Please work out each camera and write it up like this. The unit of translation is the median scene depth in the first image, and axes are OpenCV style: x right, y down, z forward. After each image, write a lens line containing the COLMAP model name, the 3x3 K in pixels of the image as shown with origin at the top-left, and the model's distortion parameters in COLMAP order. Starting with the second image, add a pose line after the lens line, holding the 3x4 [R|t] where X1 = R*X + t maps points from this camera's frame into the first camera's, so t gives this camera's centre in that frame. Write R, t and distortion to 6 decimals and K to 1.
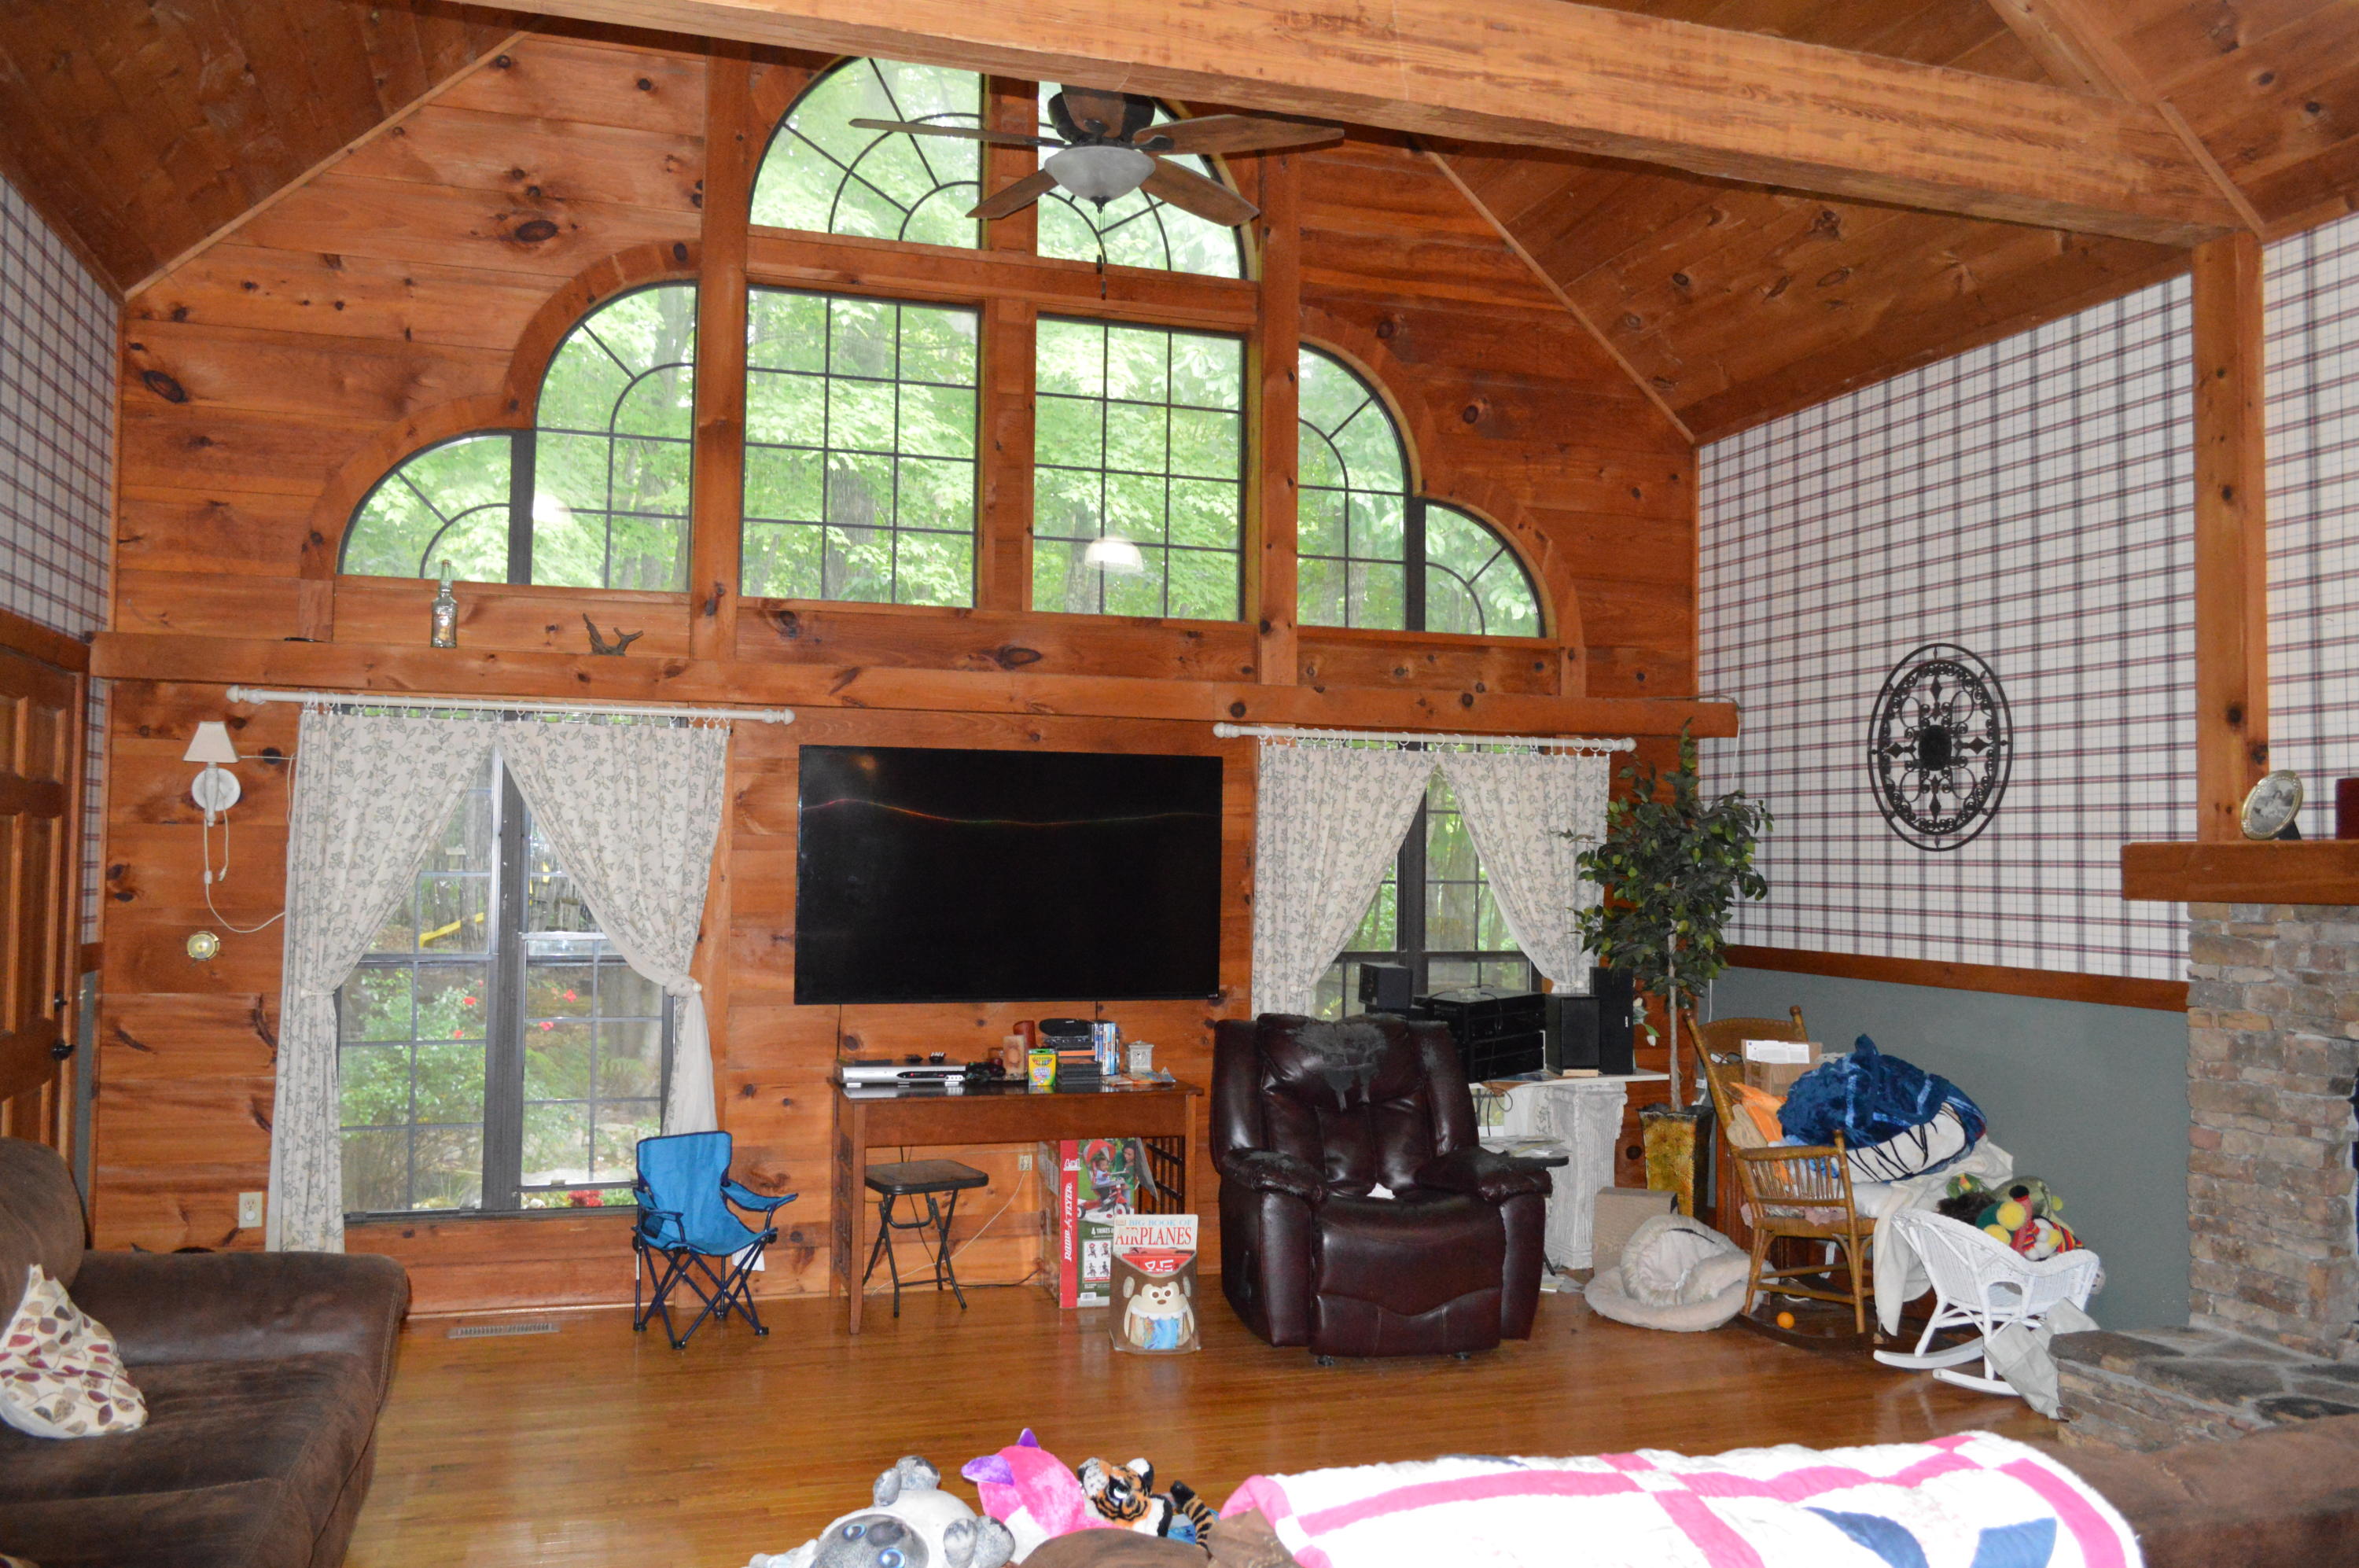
lens RADIAL K [[1821.9, 0, 1179.5], [0, 1821.9, 784.0], [0, 0, 1]] dist [-0.037358, -0.000837]
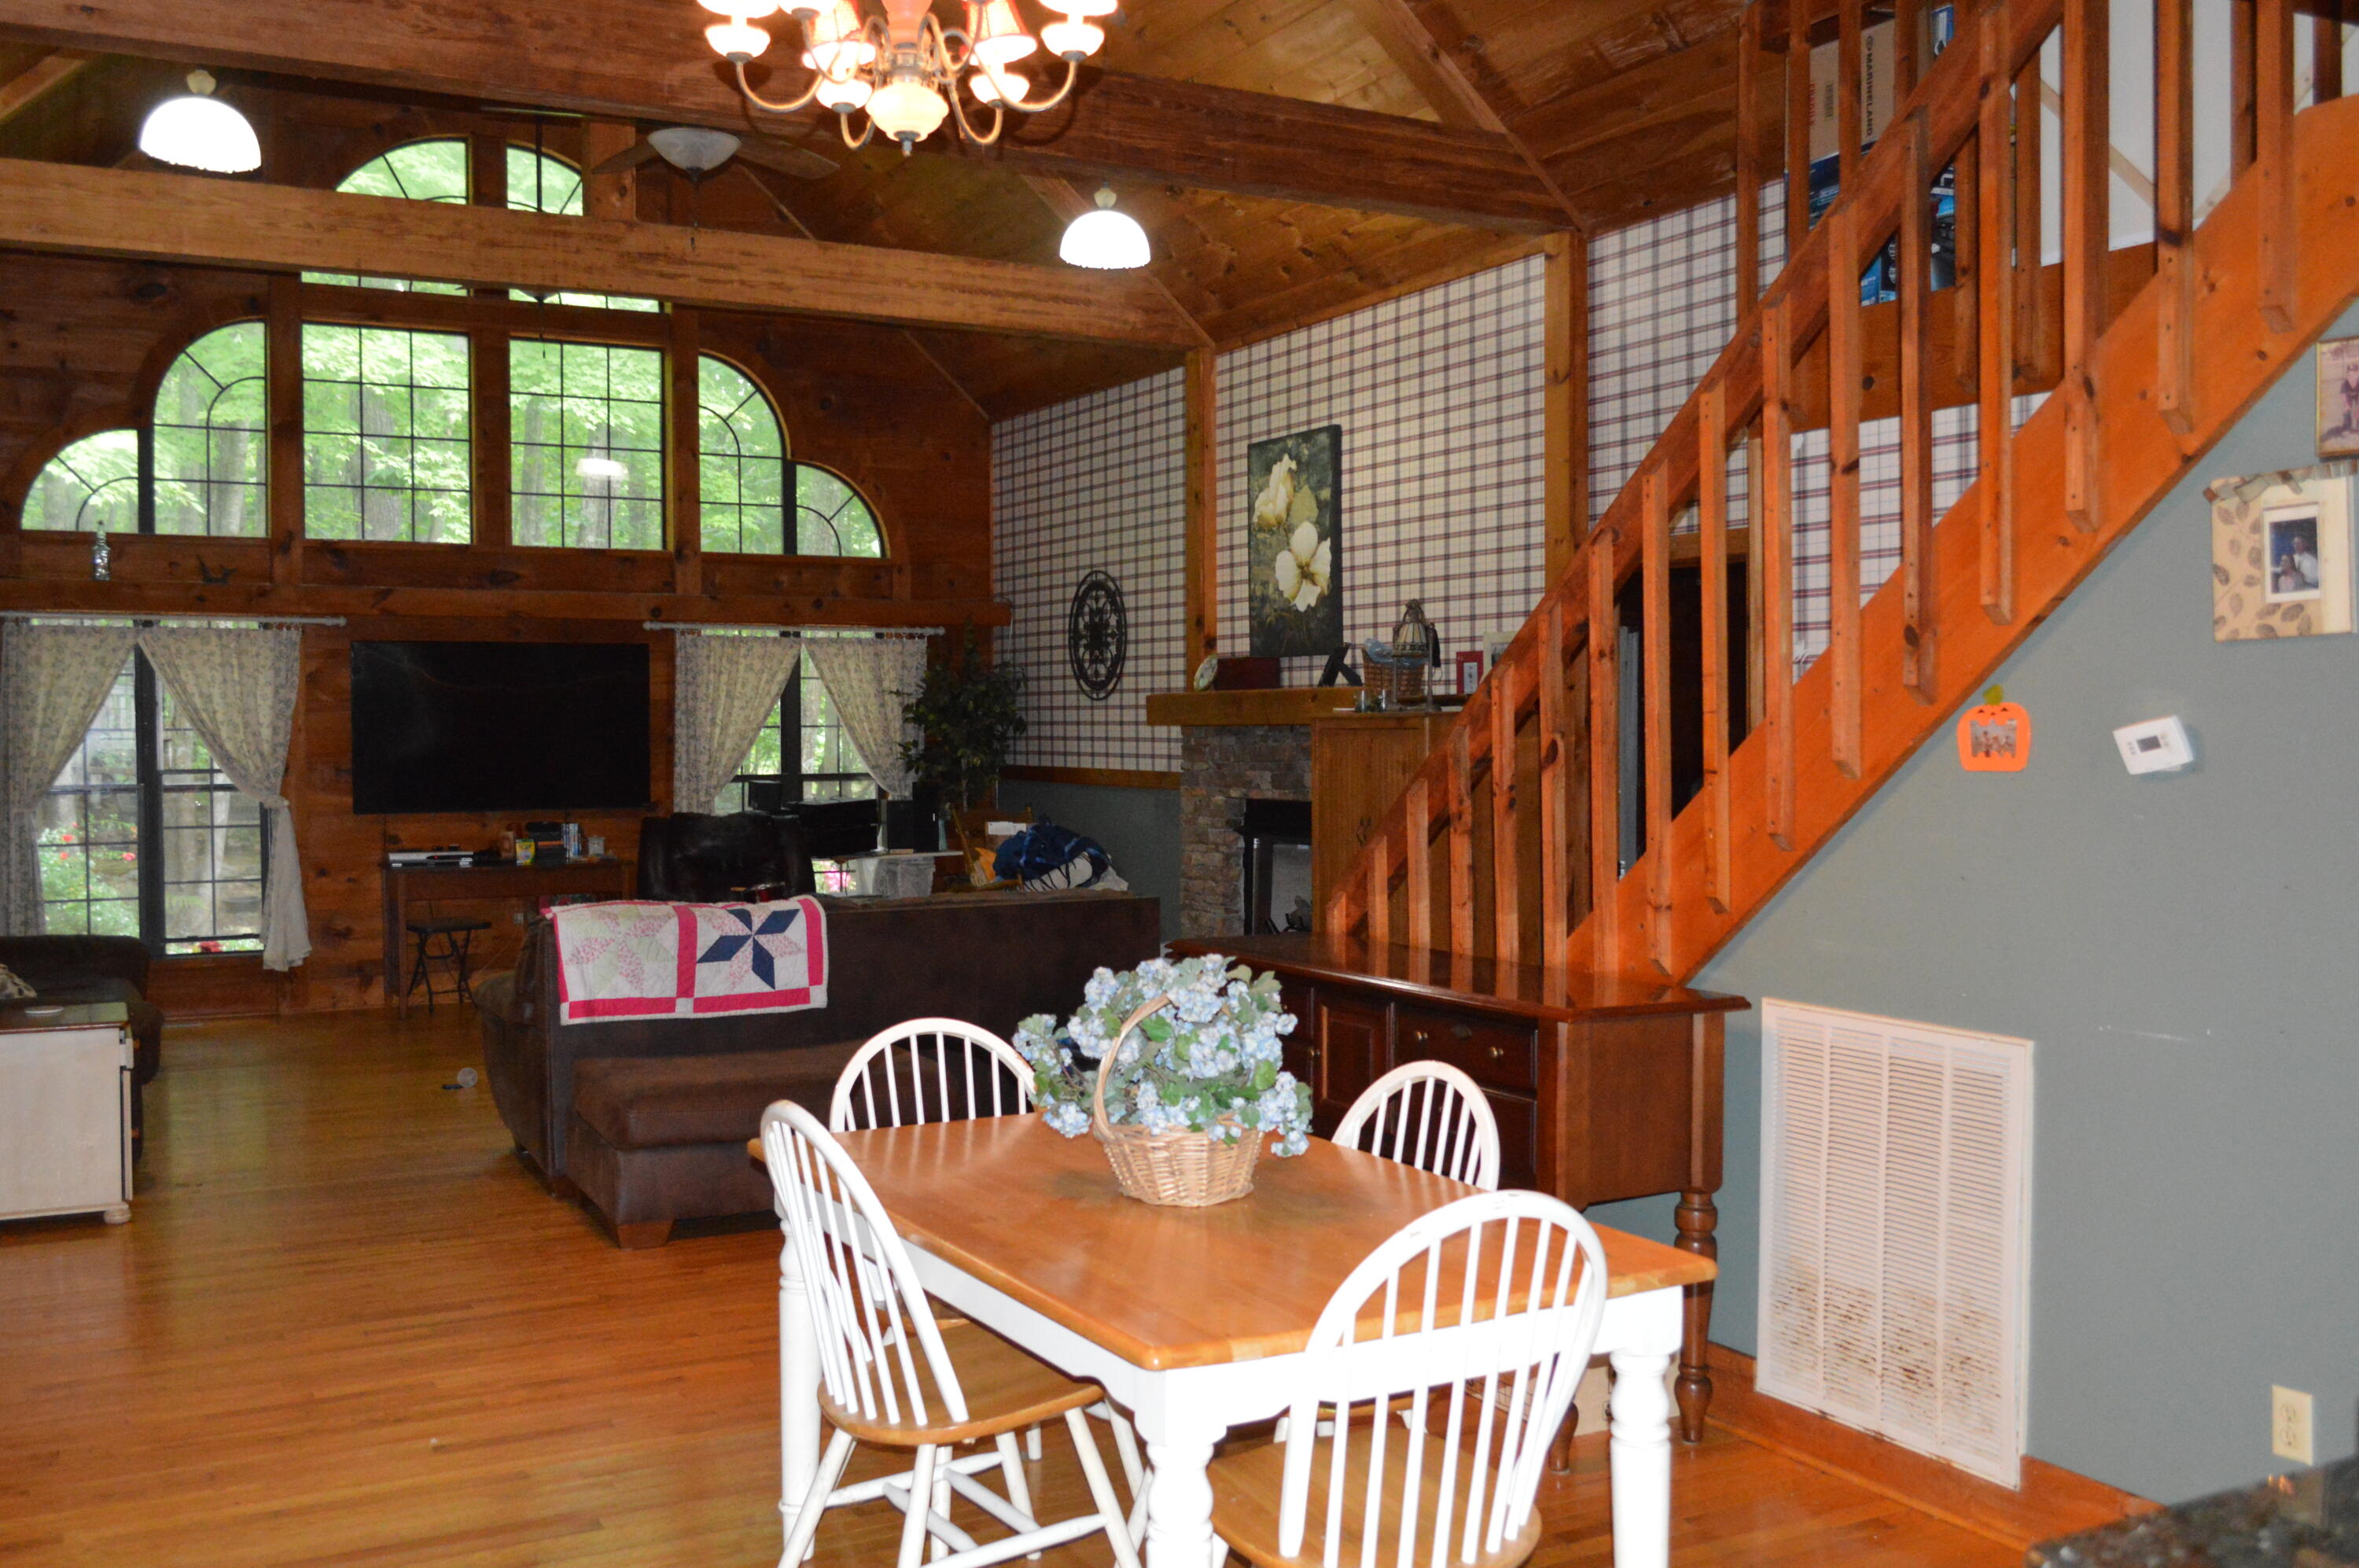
lens RADIAL K [[2099.4, 0, 1179.5], [0, 2099.4, 784.0], [0, 0, 1]] dist [-0.023315, -0.008194]
pose [[0.981738, -0.021935, 0.188970, 0.131800], [0.008313, 0.997328, 0.072576, -0.022729], [-0.190057, -0.069680, 0.979297, -0.817260]]
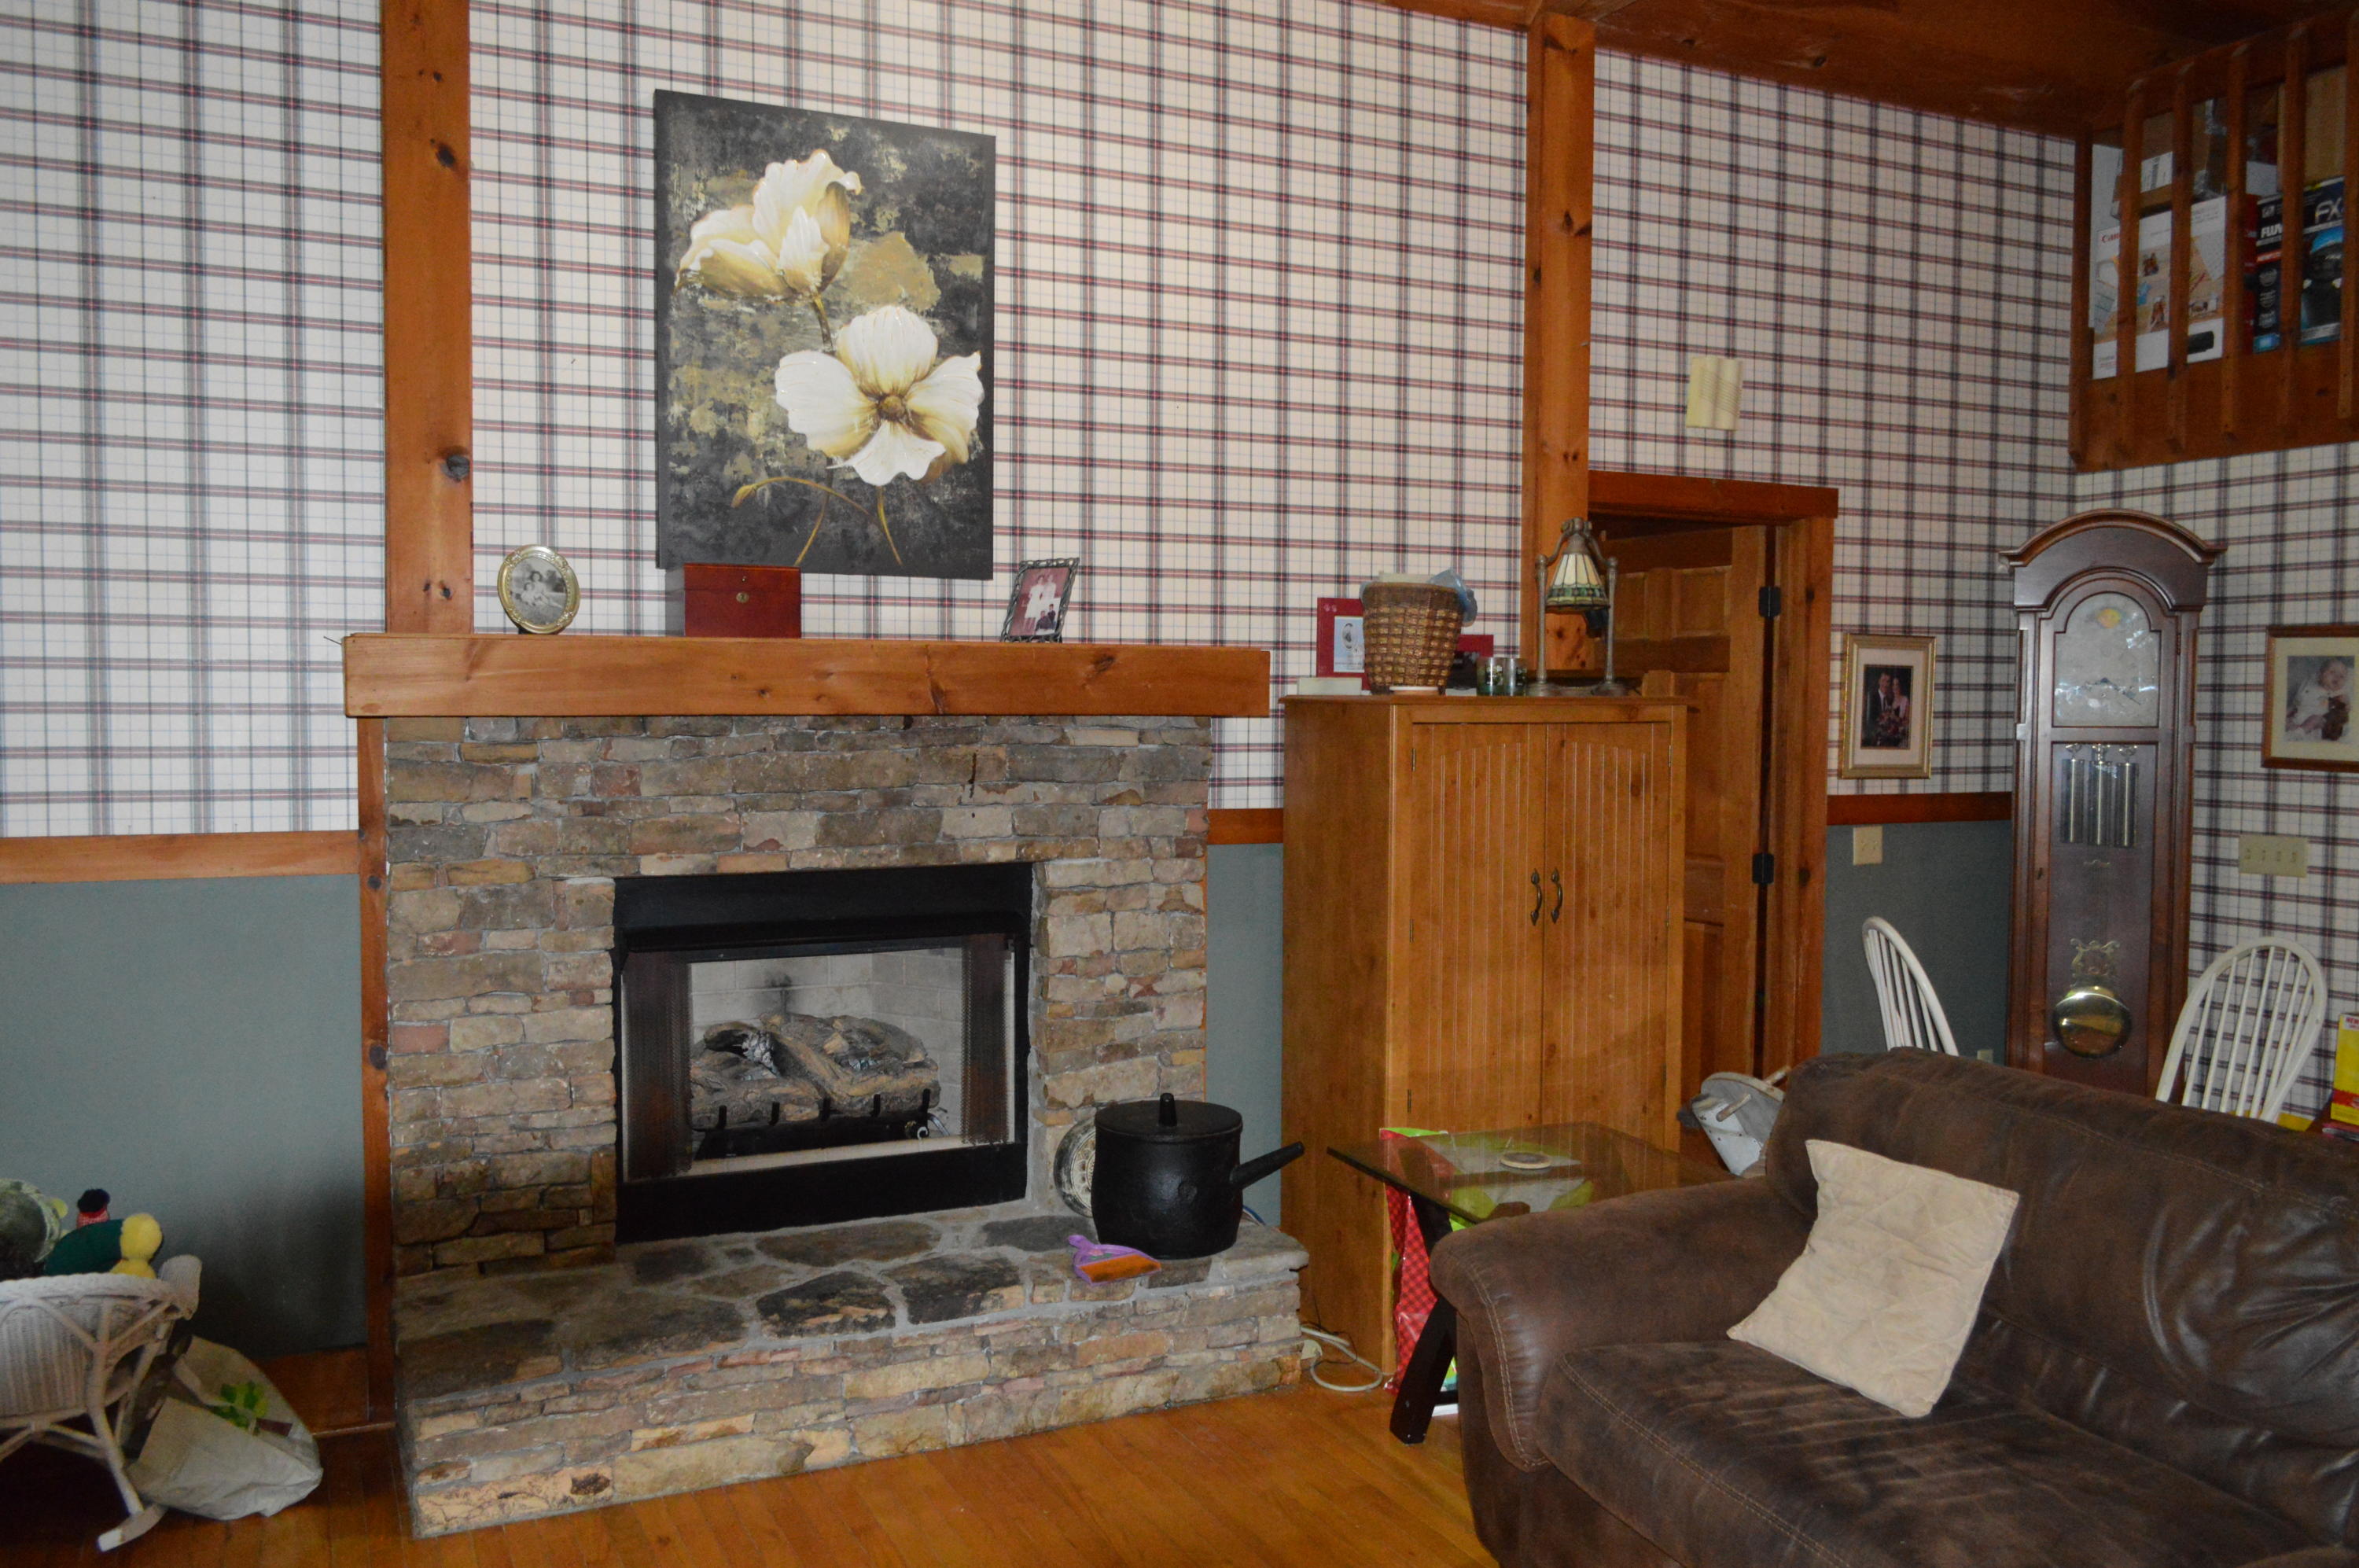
lens RADIAL K [[1912.7, 0, 1179.5], [0, 1912.7, 784.0], [0, 0, 1]] dist [-0.009639, 0.001760]
pose [[-0.144263, -0.064211, 0.987454, -0.193081], [-0.052134, 0.997000, 0.057216, 0.025830], [-0.988165, -0.043225, -0.147177, 0.651954]]
